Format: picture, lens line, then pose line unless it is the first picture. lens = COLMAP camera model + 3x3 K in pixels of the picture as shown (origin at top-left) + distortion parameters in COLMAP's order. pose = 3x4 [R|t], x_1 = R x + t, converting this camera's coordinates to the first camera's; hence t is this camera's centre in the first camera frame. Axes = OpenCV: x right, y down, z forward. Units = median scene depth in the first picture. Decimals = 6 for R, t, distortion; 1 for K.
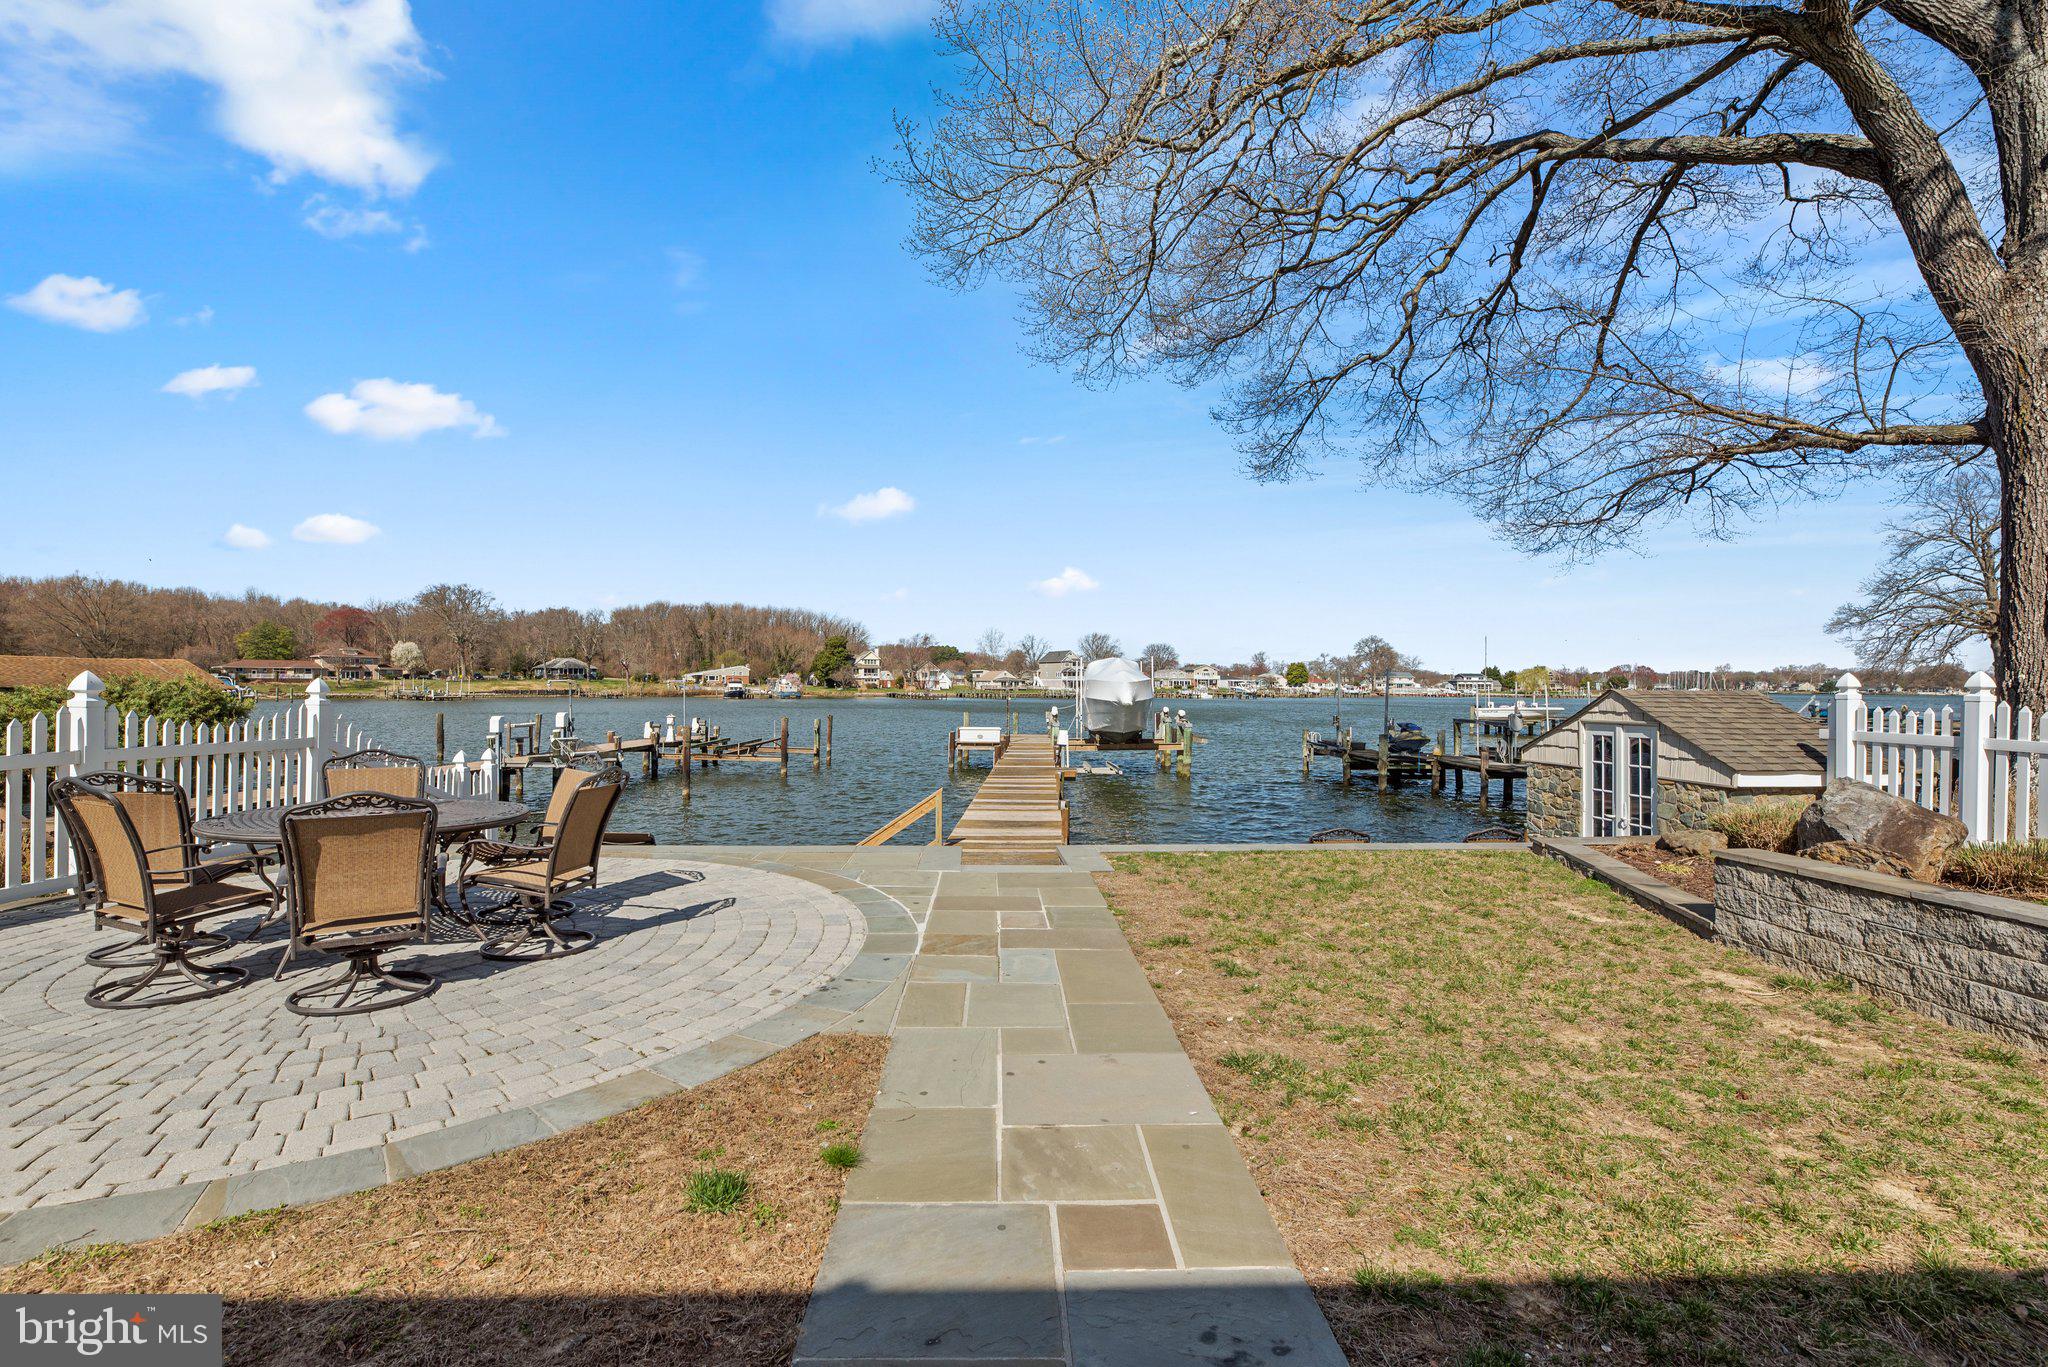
lens RADIAL K [[919.9, 0, 1025.8], [0, 919.9, 693.6], [0, 0, 1]] dist [-0.000219, -0.000187]
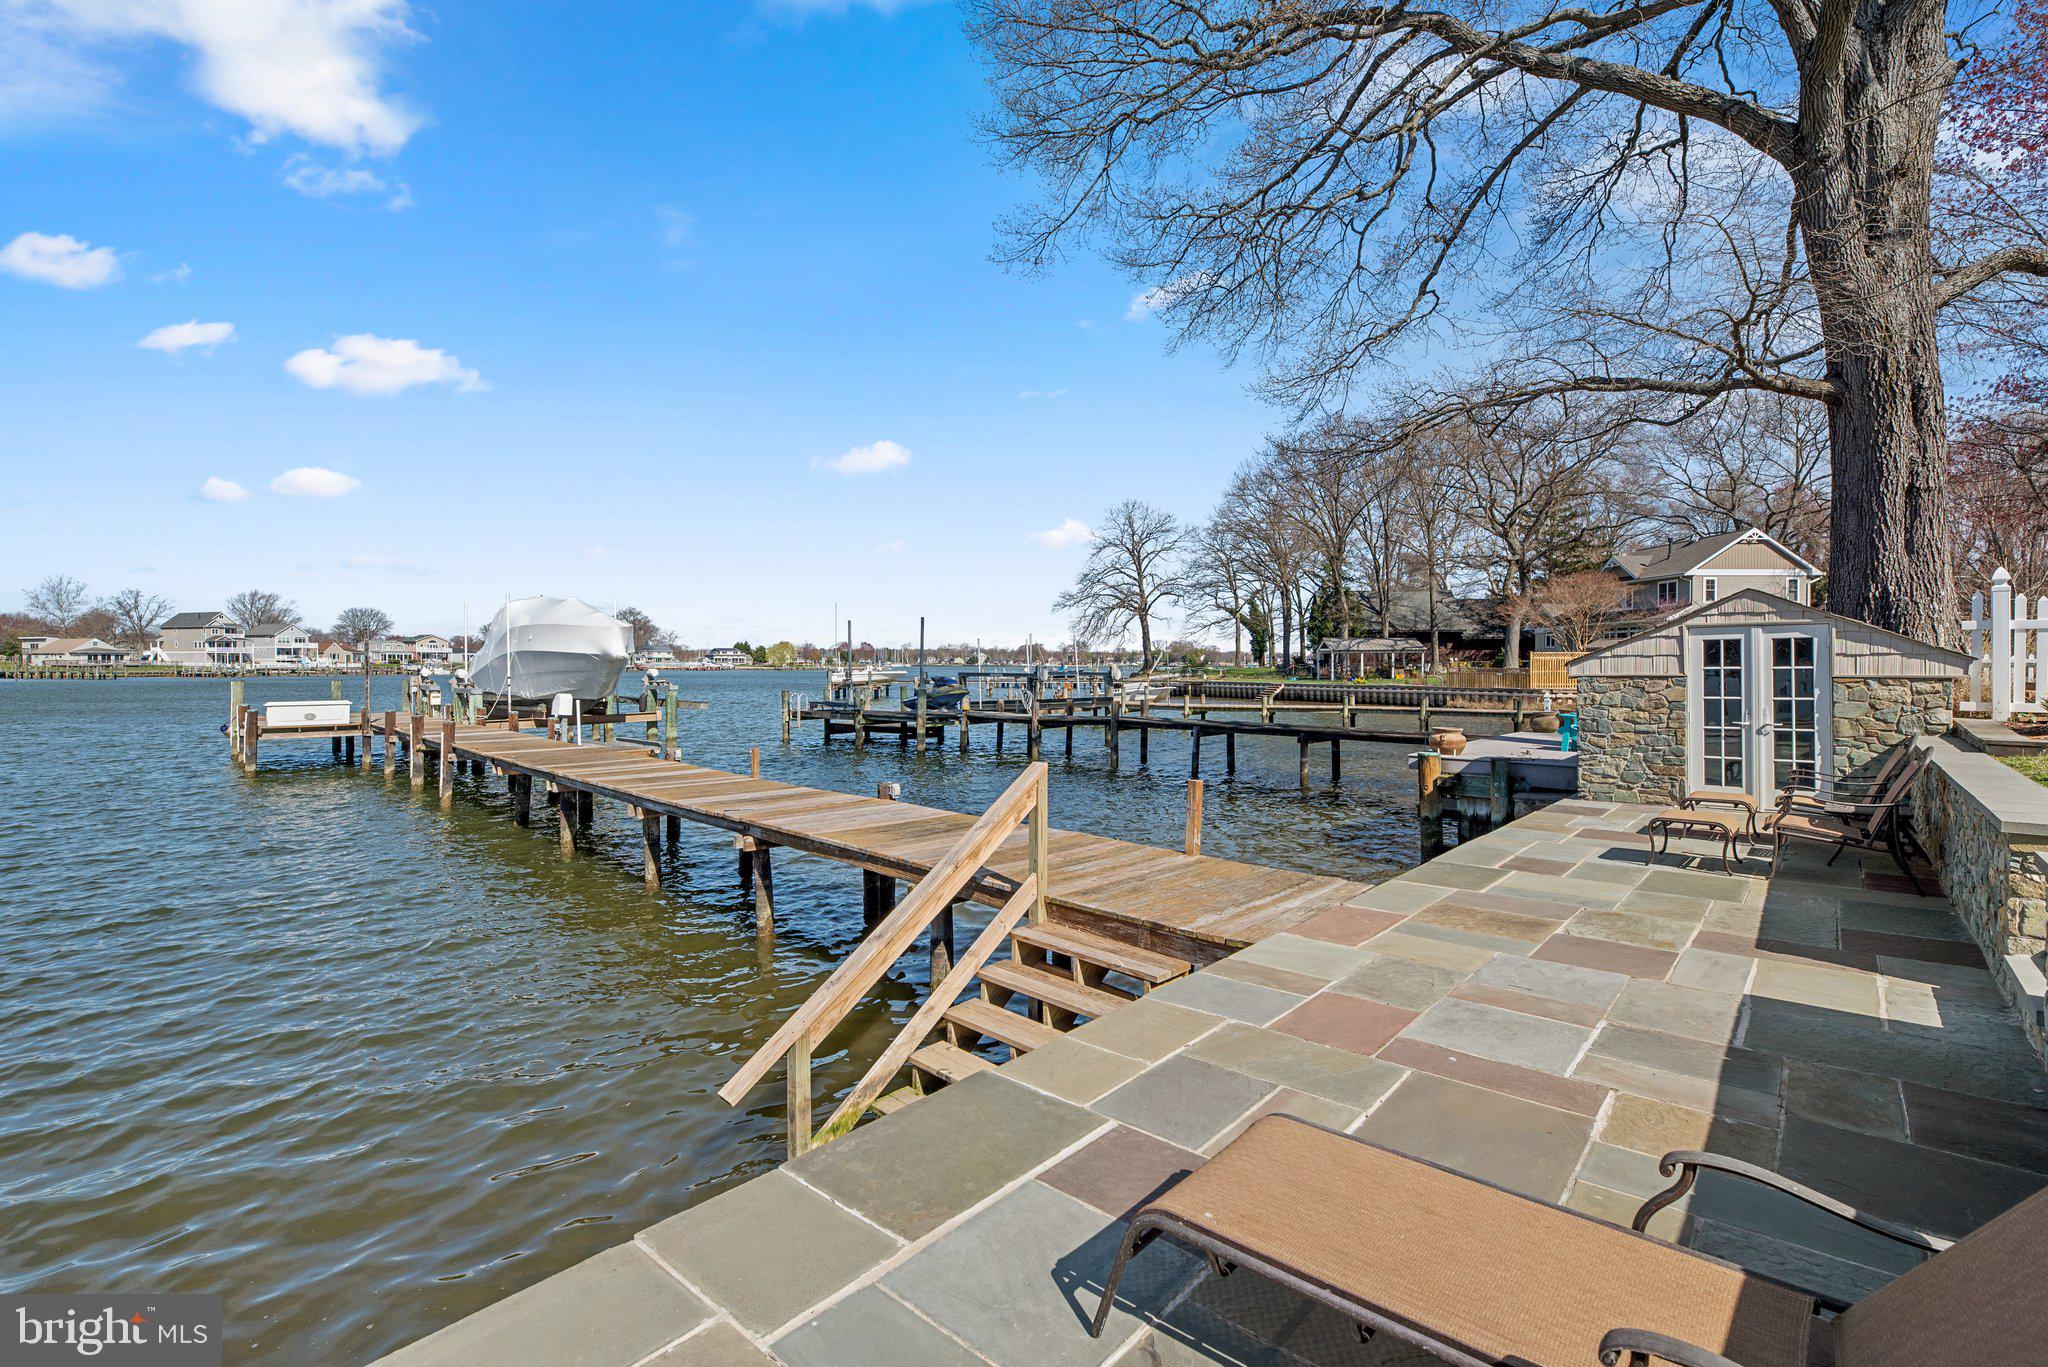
lens RADIAL K [[920.4, 0, 1024.0], [0, 920.4, 683.5], [0, 0, 1]] dist [-0.001099, -0.000445]
pose [[0.703330, -0.020805, 0.710559, -0.524725], [0.010538, 0.999767, 0.018842, 0.063293], [-0.710786, -0.005765, 0.703385, 0.817762]]
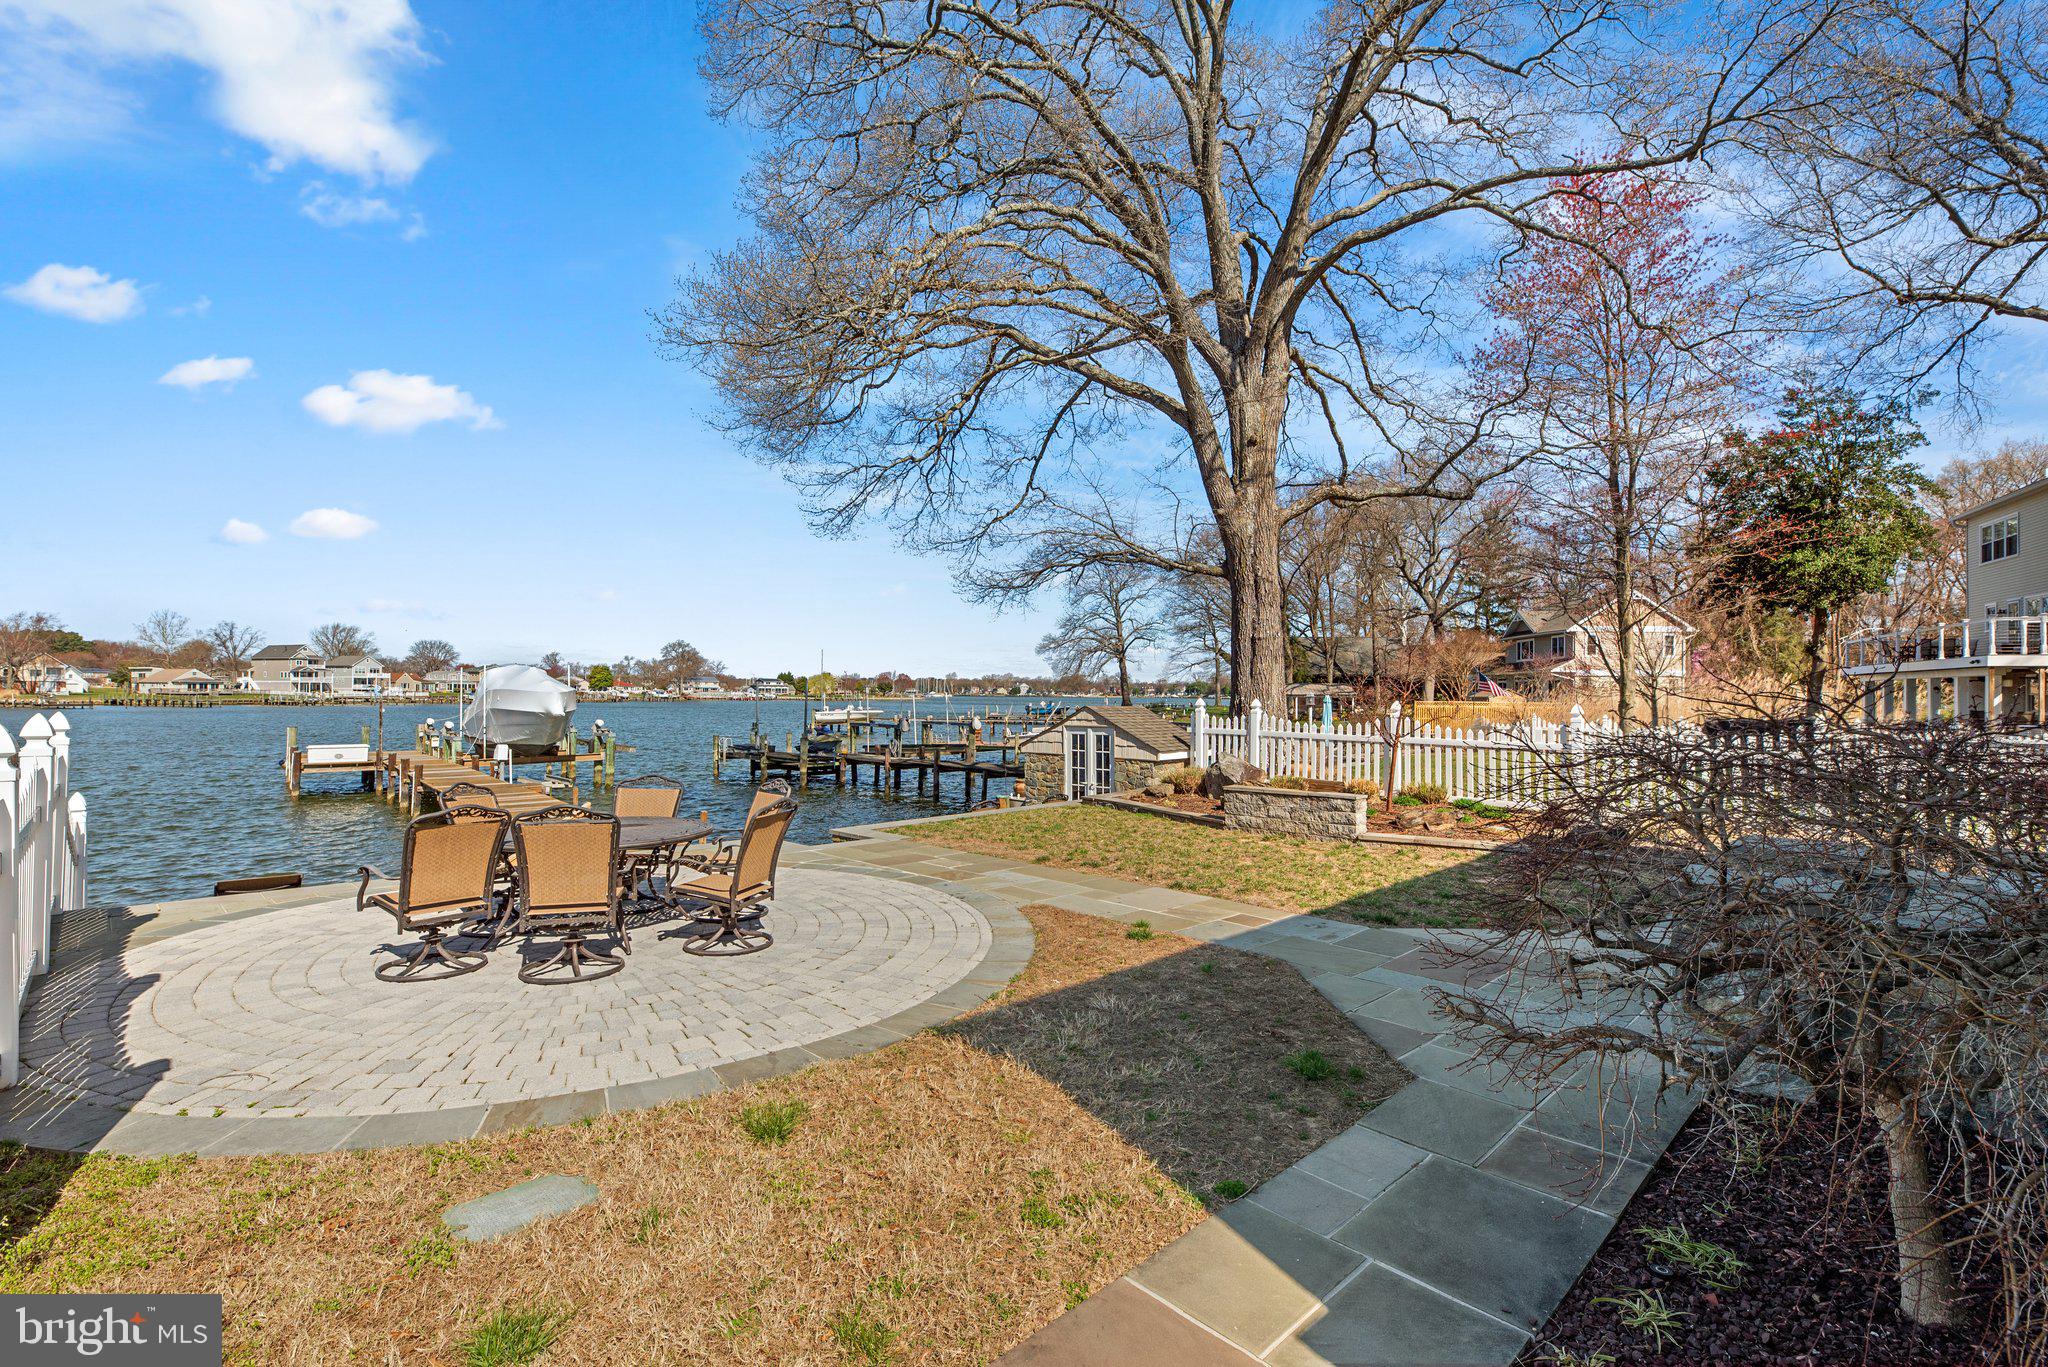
lens RADIAL K [[919.9, 0, 1025.8], [0, 919.9, 693.6], [0, 0, 1]] dist [-0.000219, -0.000187]
pose [[0.741752, -0.000973, 0.670673, -0.516816], [0.003256, 0.999992, -0.002149, -0.022223], [-0.670666, 0.003778, 0.741750, -0.141682]]
